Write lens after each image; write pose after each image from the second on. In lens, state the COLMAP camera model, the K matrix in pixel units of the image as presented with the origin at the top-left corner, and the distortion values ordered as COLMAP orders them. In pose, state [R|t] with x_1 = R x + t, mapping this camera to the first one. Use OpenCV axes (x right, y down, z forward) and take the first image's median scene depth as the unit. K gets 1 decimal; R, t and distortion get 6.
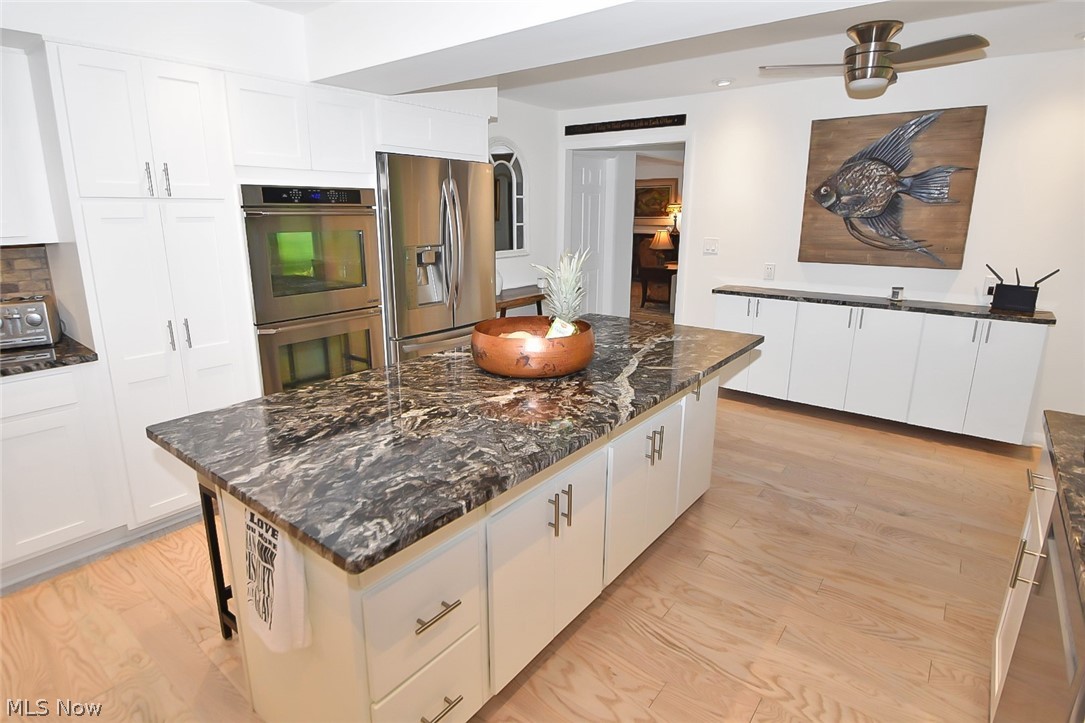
lens RADIAL K [[566.2, 0, 534.3], [0, 566.2, 361.1], [0, 0, 1]] dist [-0.003579, -0.004670]
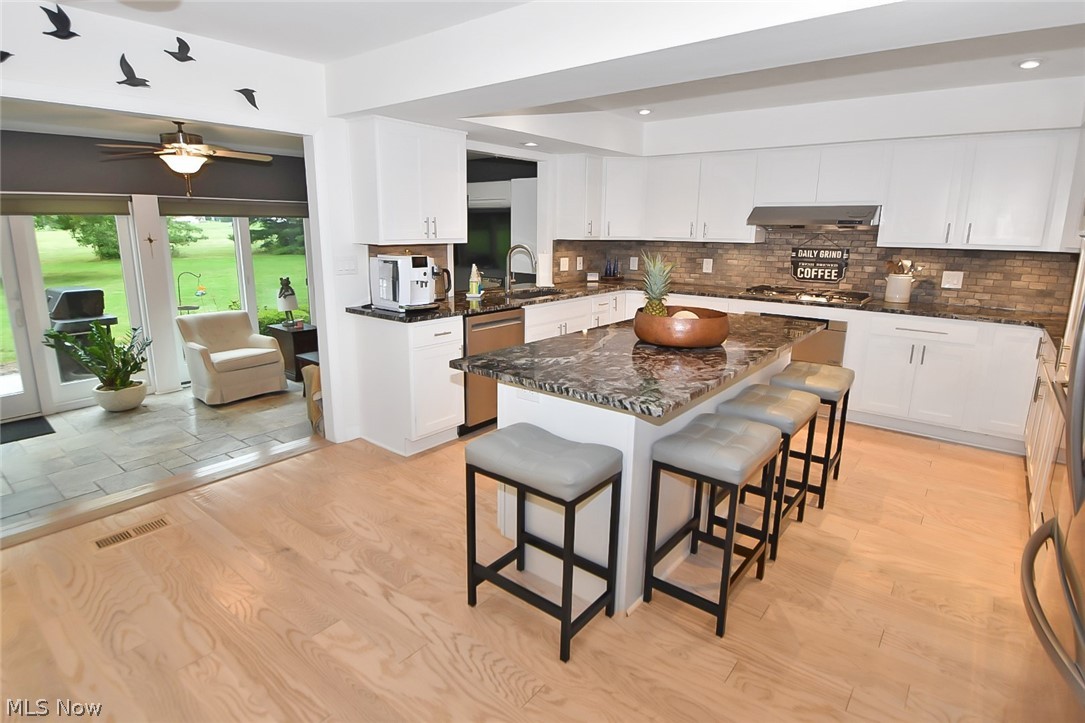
lens RADIAL K [[566.2, 0, 541.5], [0, 566.2, 354.5], [0, 0, 1]] dist [-0.003579, -0.004670]
pose [[-0.999965, -0.008306, 0.001397, 0.355065], [-0.006680, 0.883139, 0.469065, -0.645032], [-0.005130, 0.469039, -0.883163, 2.435593]]
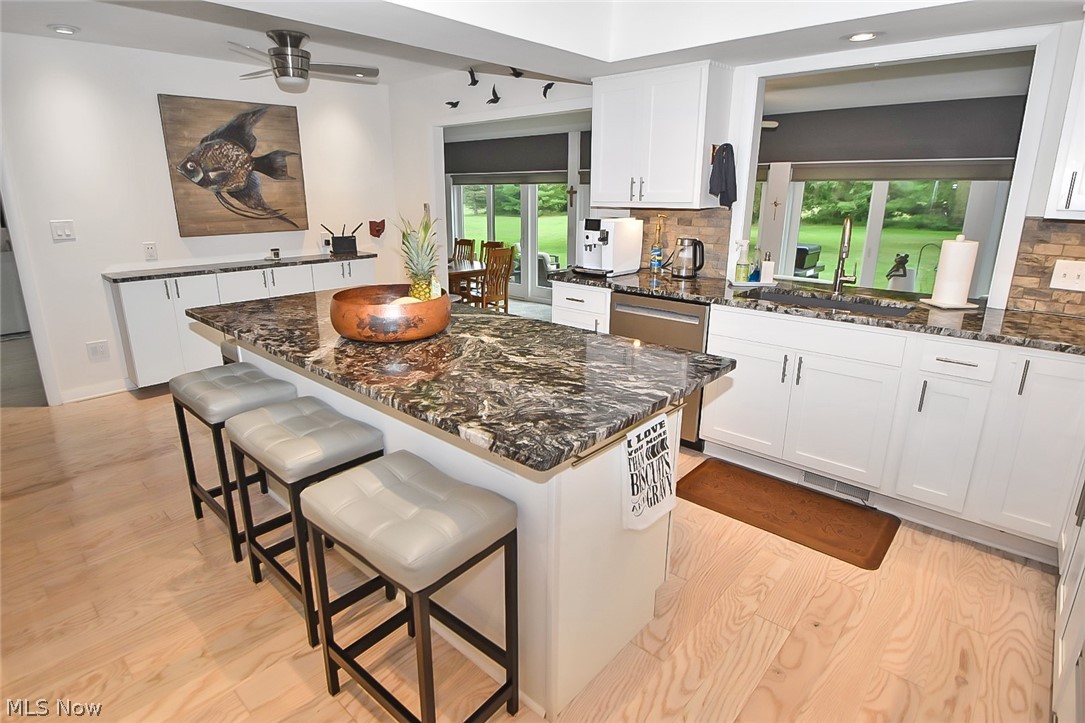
lens RADIAL K [[566.2, 0, 534.3], [0, 566.2, 353.4], [0, 0, 1]] dist [-0.003579, -0.004670]
pose [[0.056280, -0.277140, 0.959180, -1.110530], [0.259529, 0.931739, 0.253983, -0.169198], [-0.964094, 0.234641, 0.124365, 0.717085]]
